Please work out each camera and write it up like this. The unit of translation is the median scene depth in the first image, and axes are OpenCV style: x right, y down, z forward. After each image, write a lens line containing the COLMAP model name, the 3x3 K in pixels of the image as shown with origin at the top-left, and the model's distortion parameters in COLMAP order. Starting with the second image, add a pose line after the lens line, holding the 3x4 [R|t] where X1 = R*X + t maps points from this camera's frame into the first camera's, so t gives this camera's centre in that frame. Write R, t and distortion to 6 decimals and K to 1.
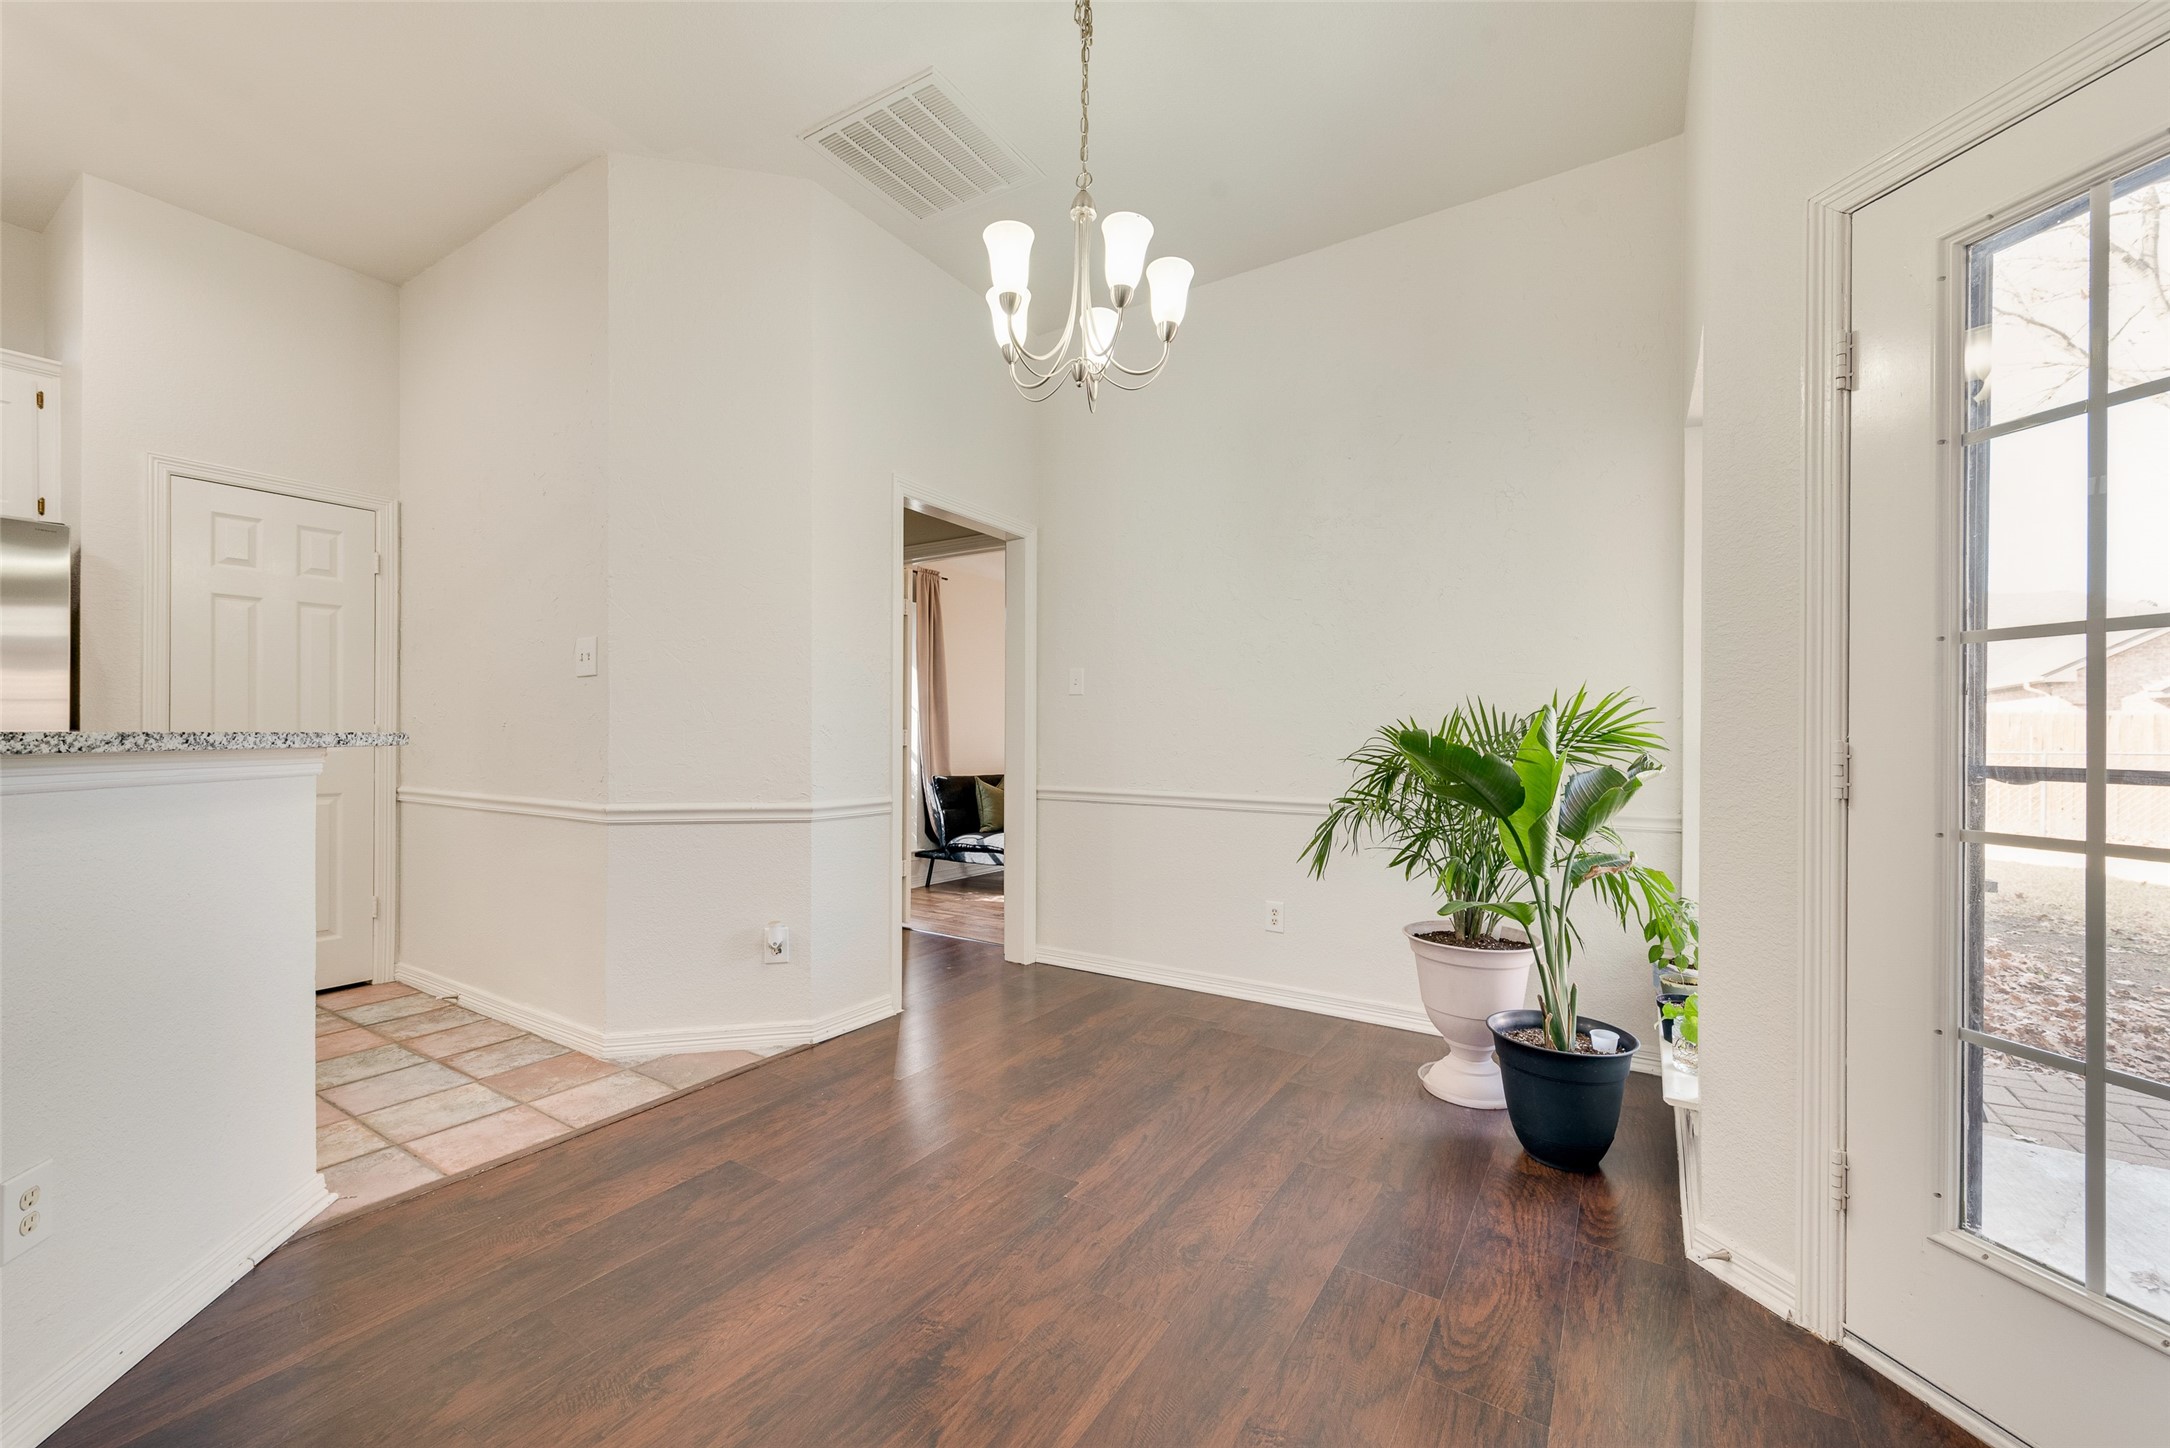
lens RADIAL K [[864.1, 0, 1087.1], [0, 864.1, 734.5], [0, 0, 1]] dist [0.003589, 0.000568]
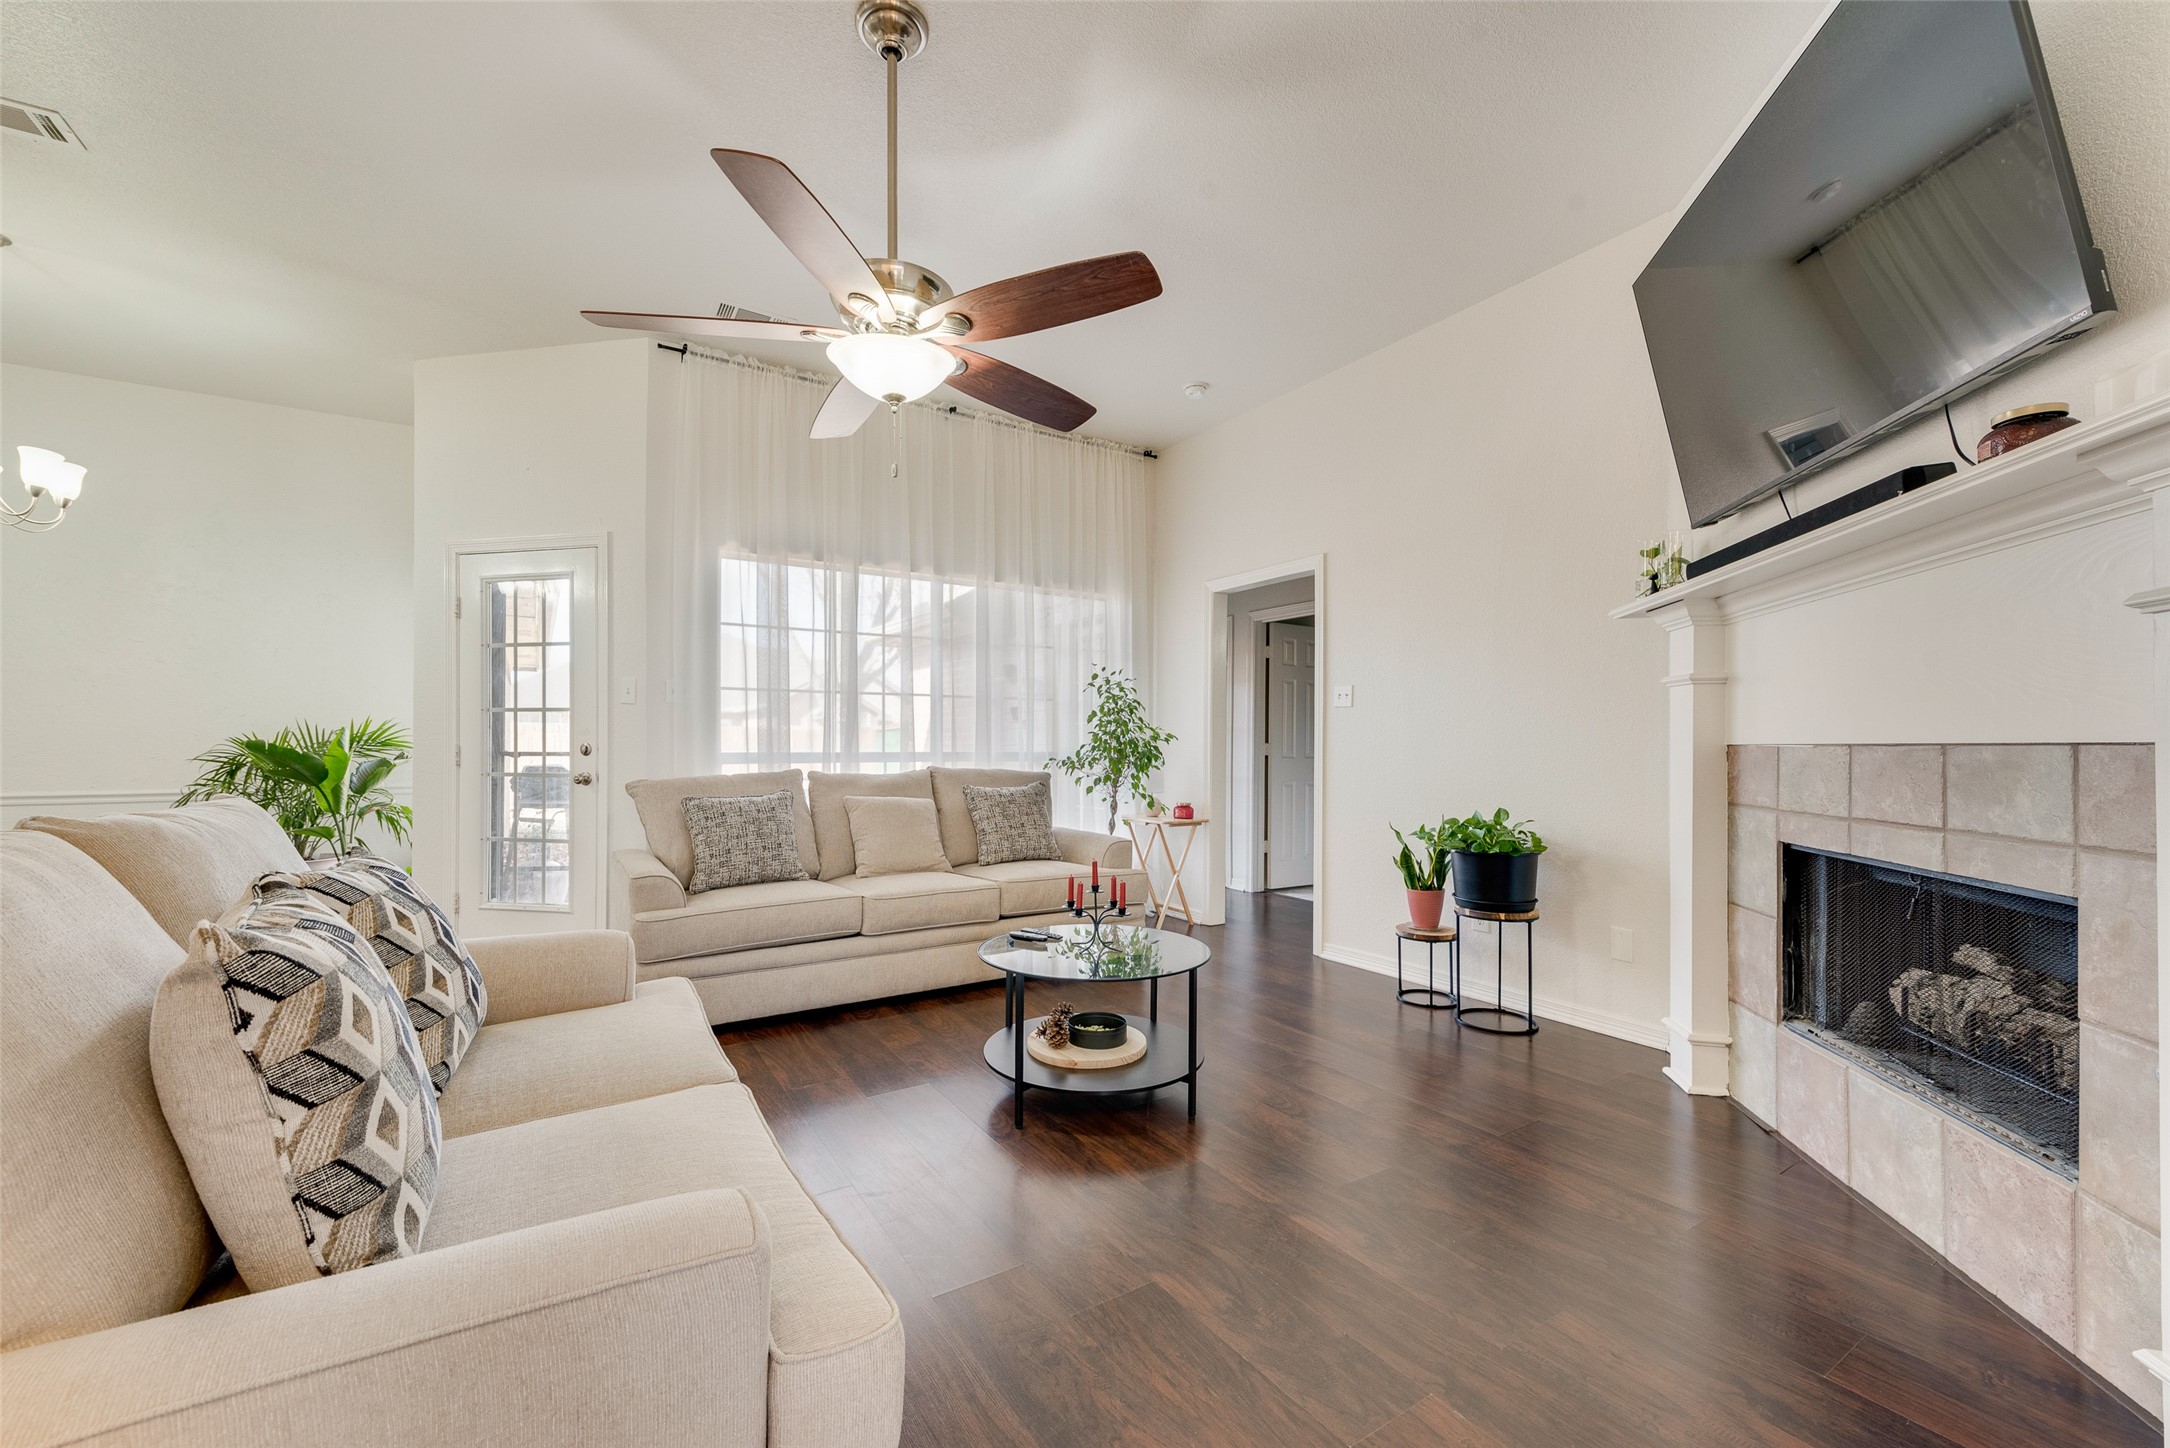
lens RADIAL K [[864.1, 0, 1090.3], [0, 864.1, 737.0], [0, 0, 1]] dist [0.003589, 0.000568]
pose [[0.422345, -0.000602, 0.906435, -0.525817], [0.002444, 0.999997, -0.000475, -0.006541], [-0.906432, 0.002416, 0.422345, -1.340941]]
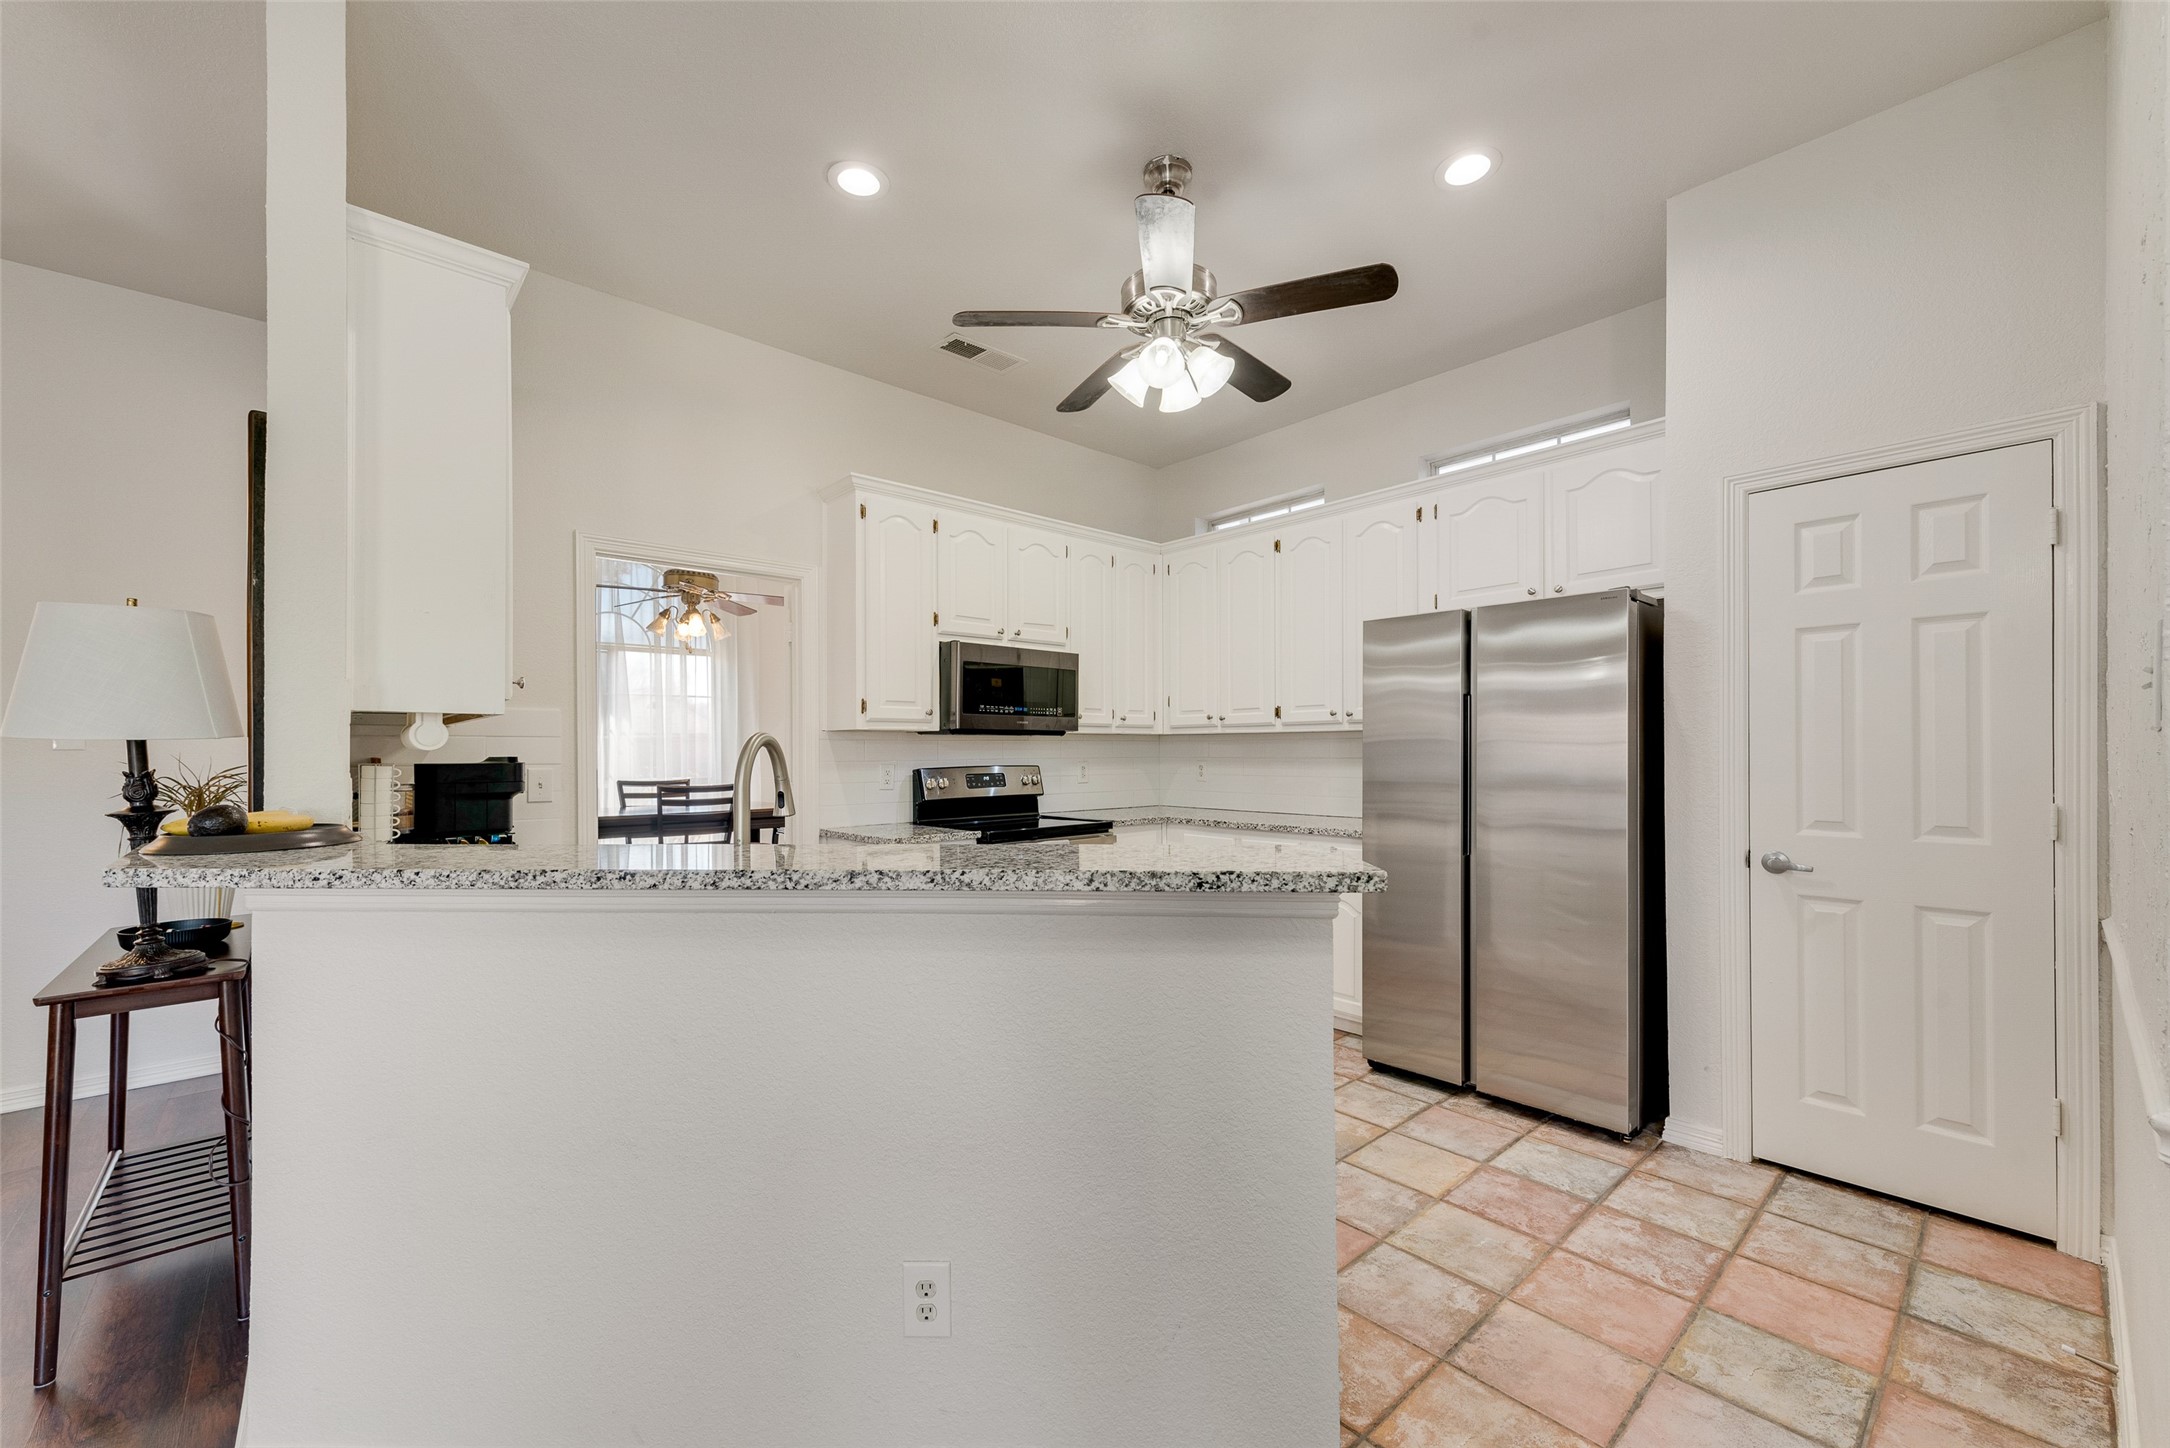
lens RADIAL K [[864.1, 0, 1083.8], [0, 864.1, 753.1], [0, 0, 1]] dist [0.003589, 0.000568]
pose [[-0.270083, -0.000591, -0.962837, -0.139650], [0.001921, 0.999997, -0.001153, -0.077549], [0.962835, -0.002161, -0.270081, 0.880923]]
